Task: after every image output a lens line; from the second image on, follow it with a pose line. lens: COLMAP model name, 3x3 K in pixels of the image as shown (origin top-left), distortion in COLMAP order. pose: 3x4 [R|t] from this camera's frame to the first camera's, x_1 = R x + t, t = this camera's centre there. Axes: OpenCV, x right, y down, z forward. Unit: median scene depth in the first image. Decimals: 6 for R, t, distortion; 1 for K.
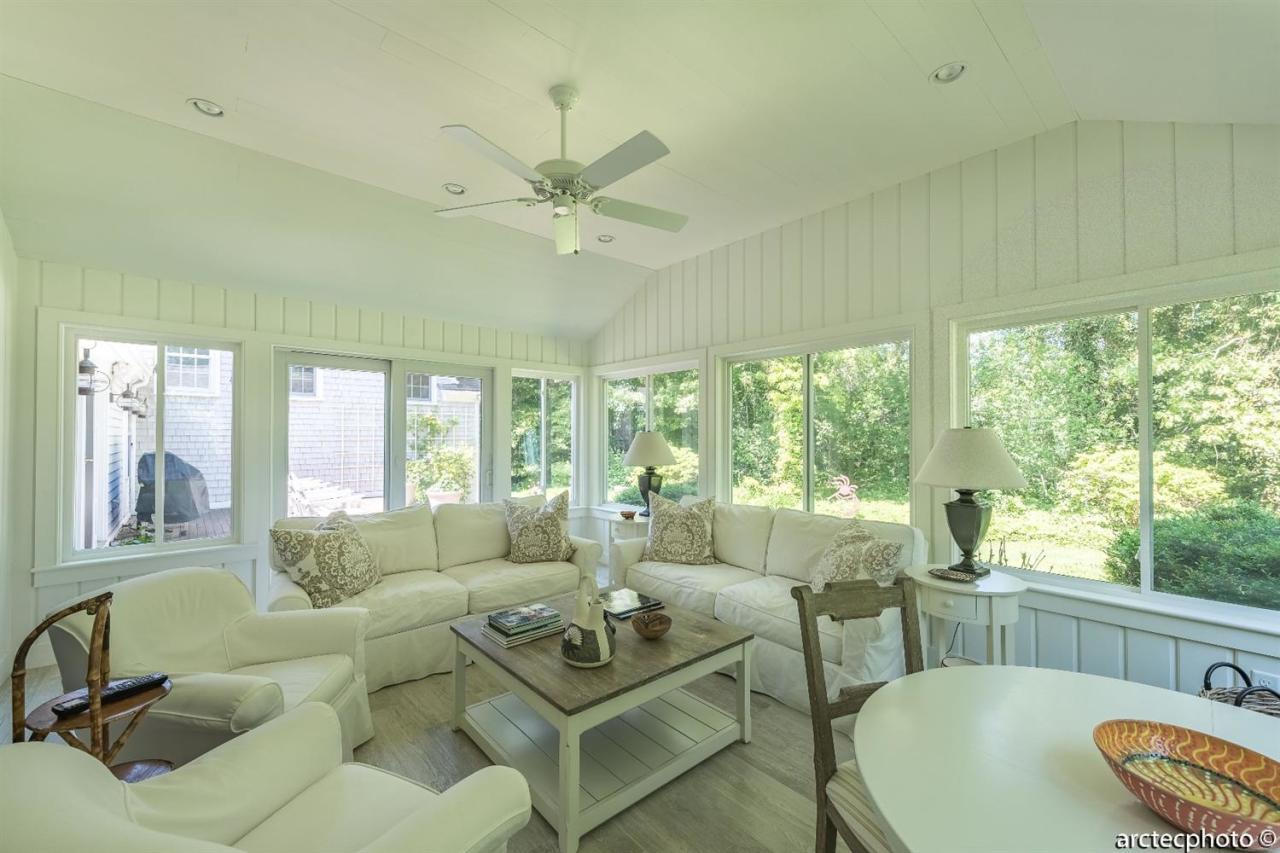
lens RADIAL K [[511.0, 0, 640.0], [0, 511.0, 426.5], [0, 0, 1]] dist [-0.004985, -0.000176]
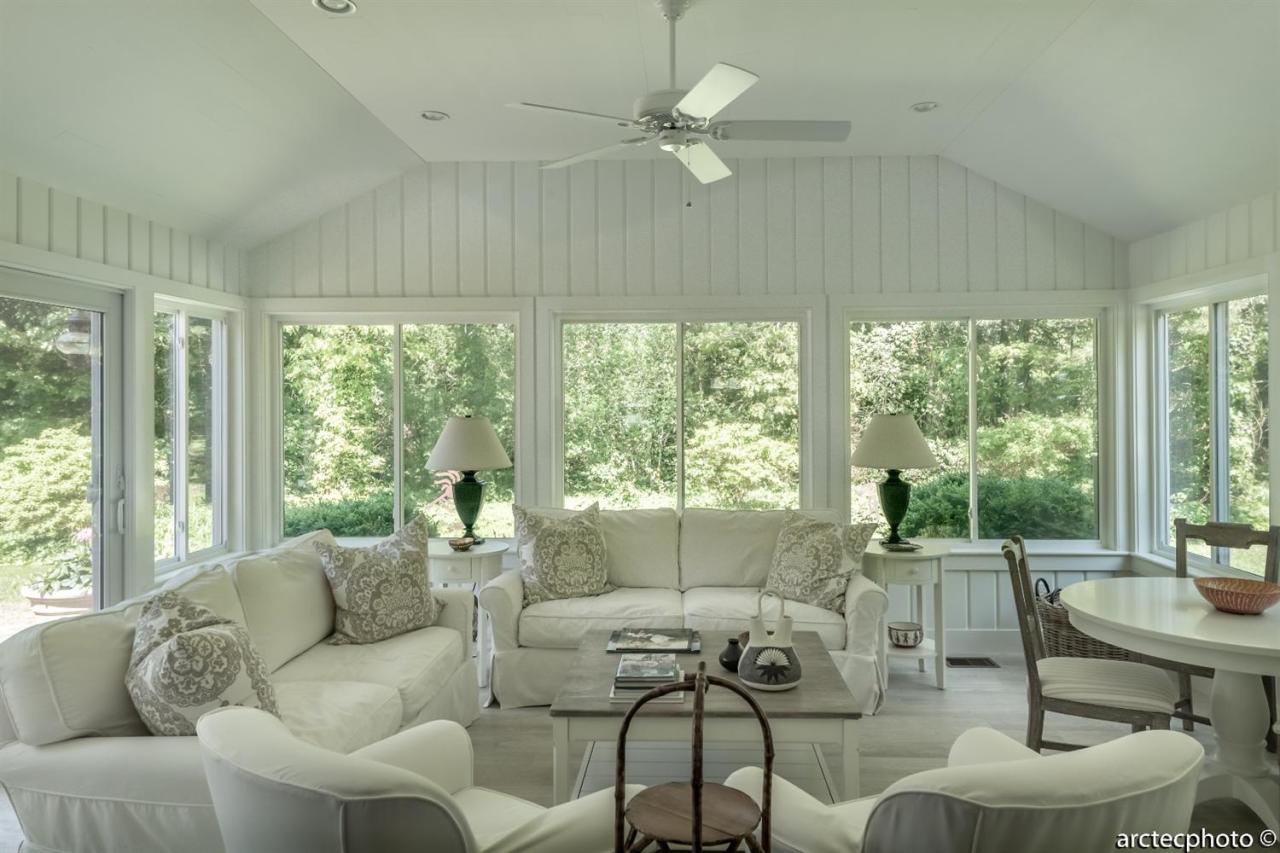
lens RADIAL K [[880.6, 0, 642.3], [0, 880.6, 388.1], [0, 0, 1]] dist [-0.005968, -0.000684]
pose [[0.684625, 0.006753, 0.728864, -0.556977], [-0.007814, 0.999968, -0.001925, -0.022389], [-0.728854, -0.004377, 0.684655, 0.046984]]
